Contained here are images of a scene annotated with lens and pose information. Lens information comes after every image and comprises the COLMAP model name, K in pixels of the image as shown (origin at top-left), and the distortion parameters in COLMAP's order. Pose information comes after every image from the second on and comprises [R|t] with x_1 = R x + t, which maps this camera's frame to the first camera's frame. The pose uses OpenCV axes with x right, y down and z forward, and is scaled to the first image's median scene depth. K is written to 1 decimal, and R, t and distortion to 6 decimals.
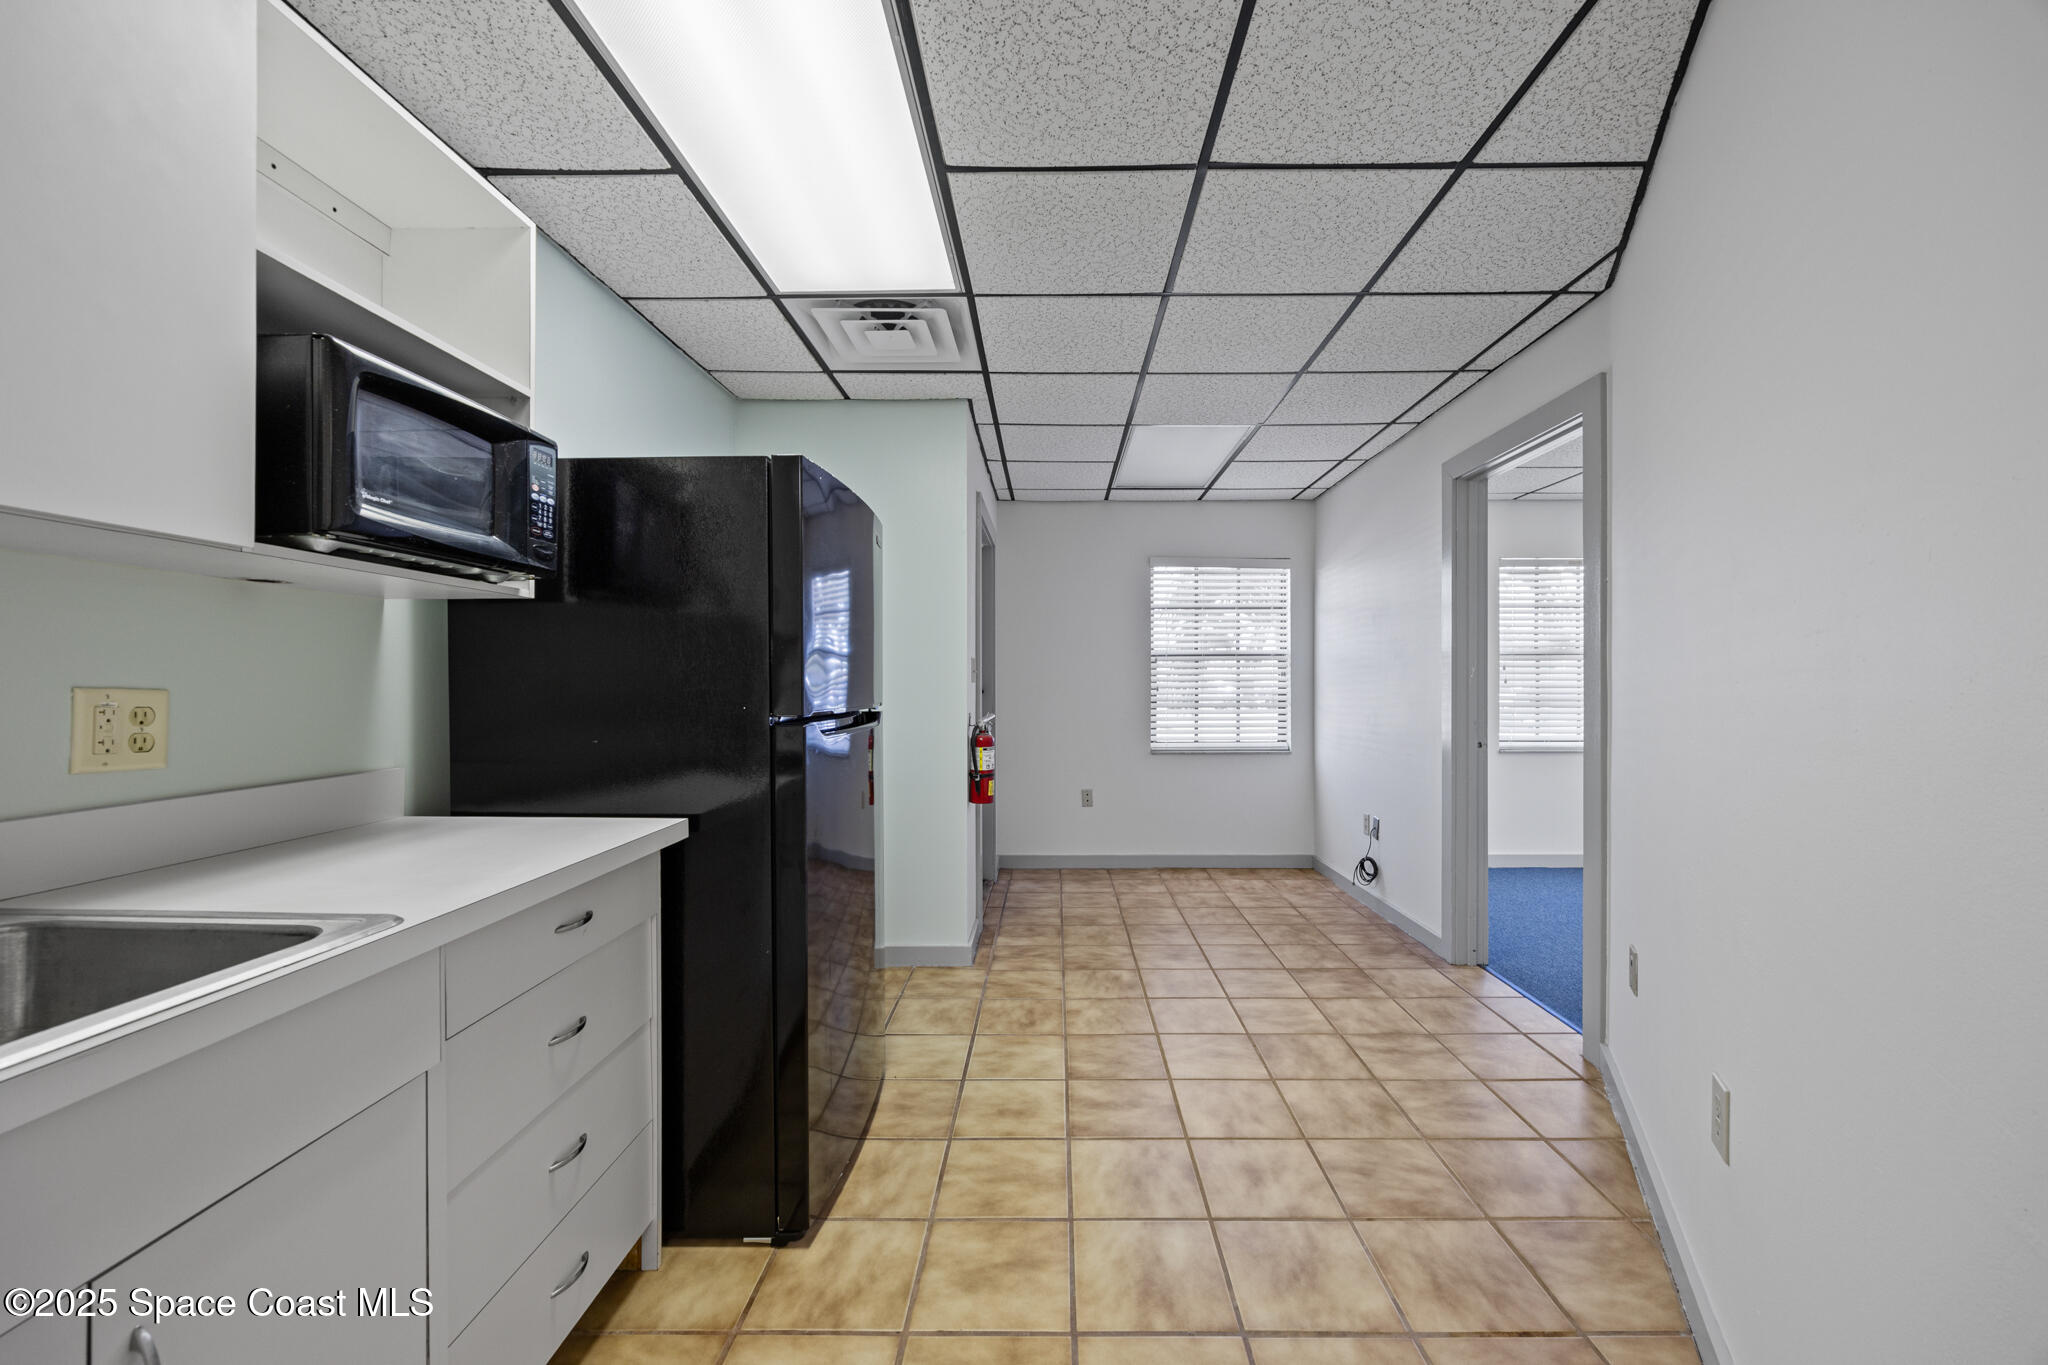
lens RADIAL K [[786.1, 0, 1063.1], [0, 786.1, 685.6], [0, 0, 1]] dist [-0.000237, 0.000170]
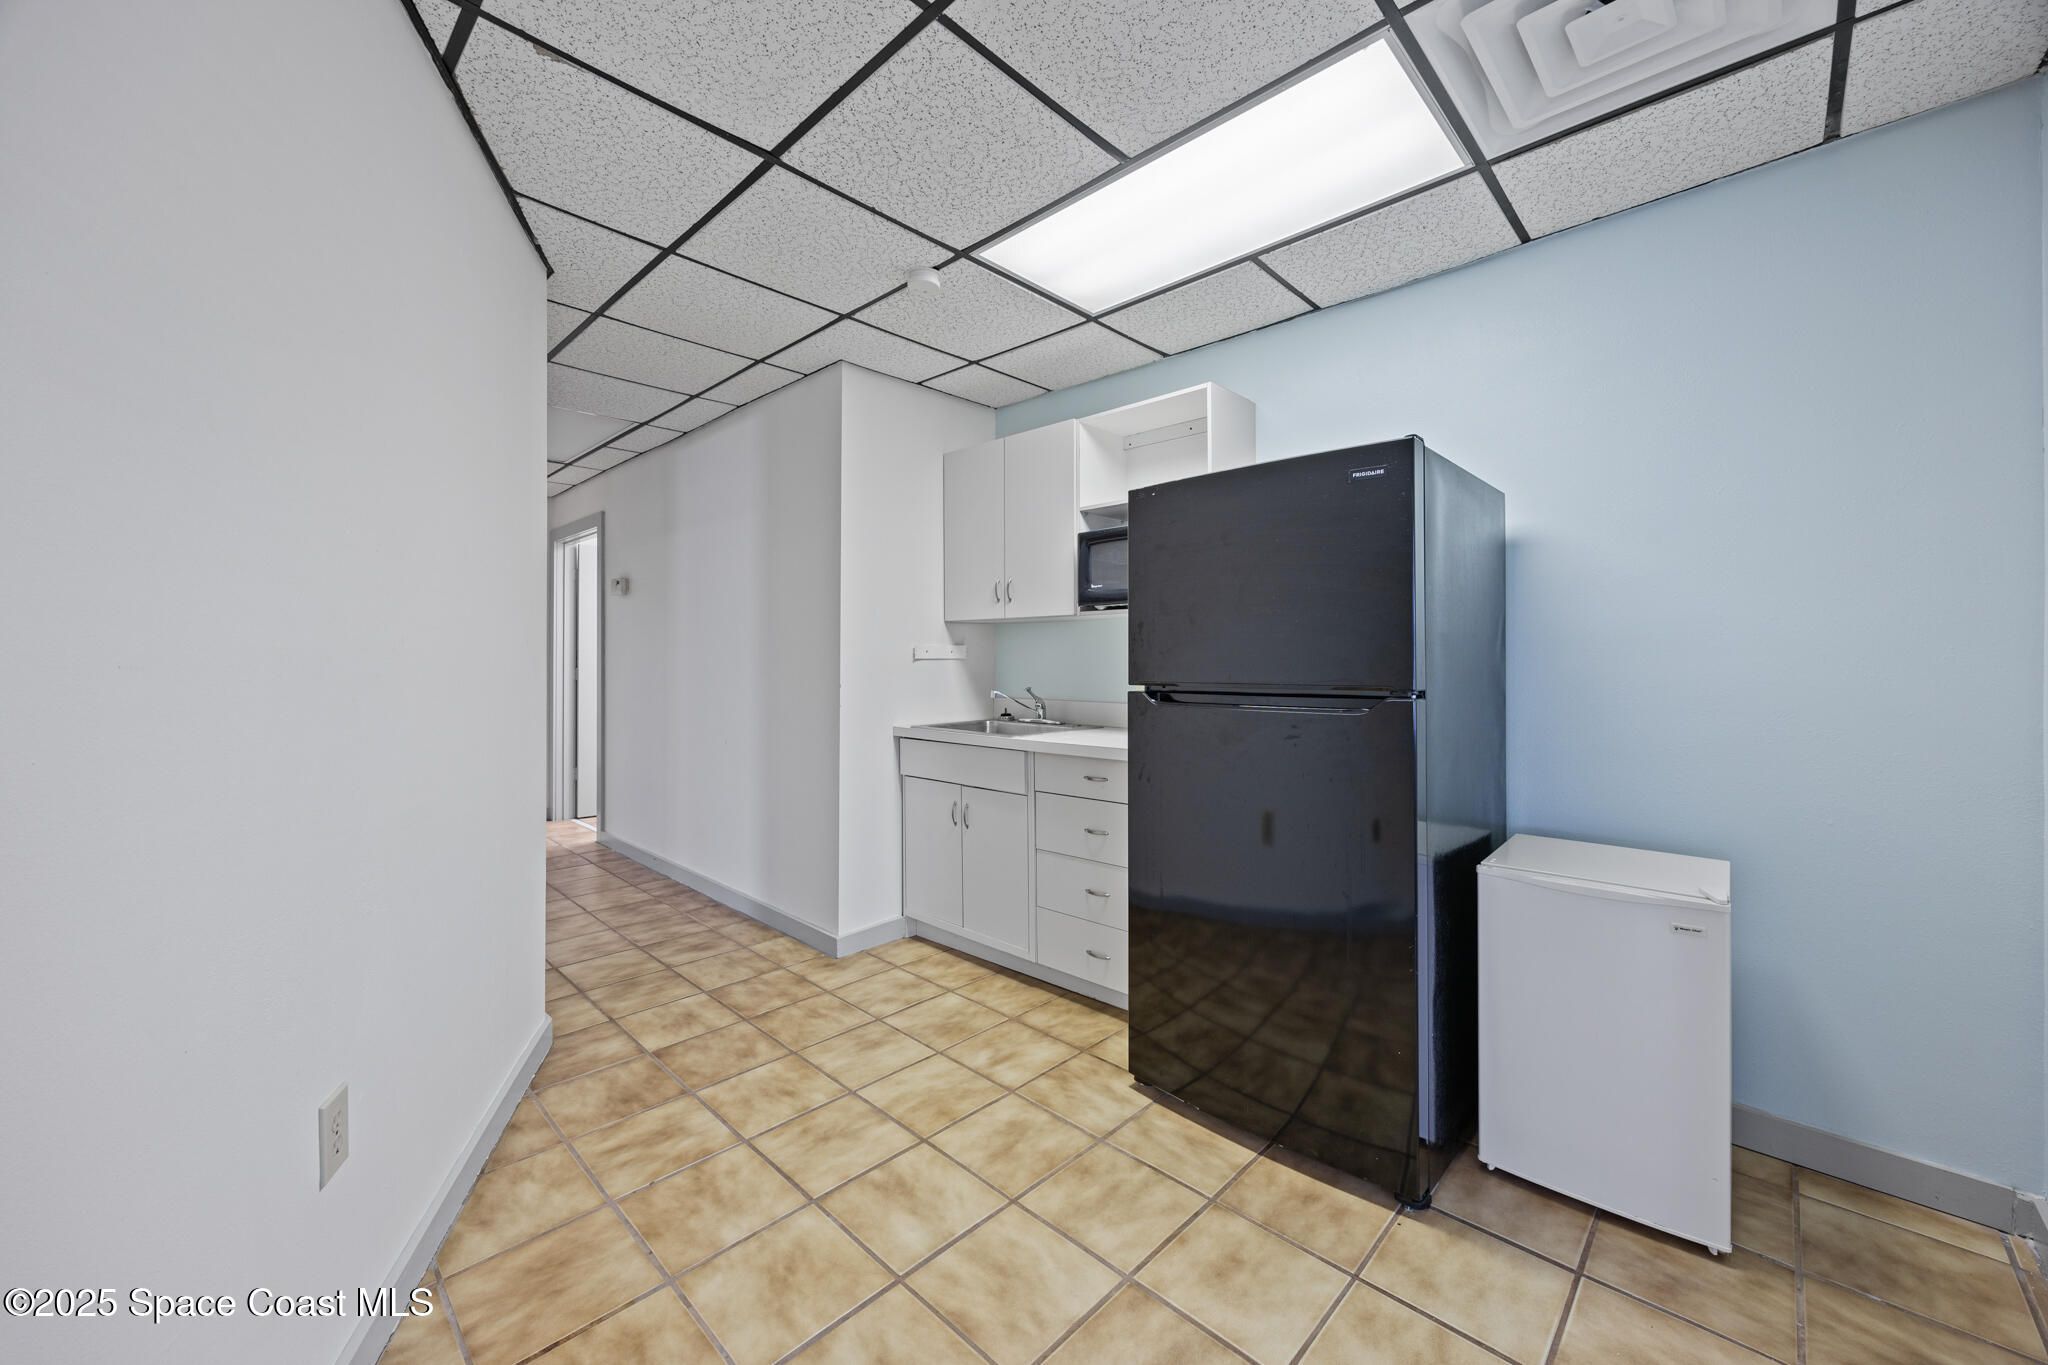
lens RADIAL K [[786.1, 0, 1013.0], [0, 786.1, 655.9], [0, 0, 1]] dist [-0.000237, 0.000170]
pose [[-0.704578, -0.004733, -0.709611, 0.599444], [-0.002114, 0.999987, -0.004570, -0.003919], [0.709623, -0.001720, -0.704579, 1.419467]]
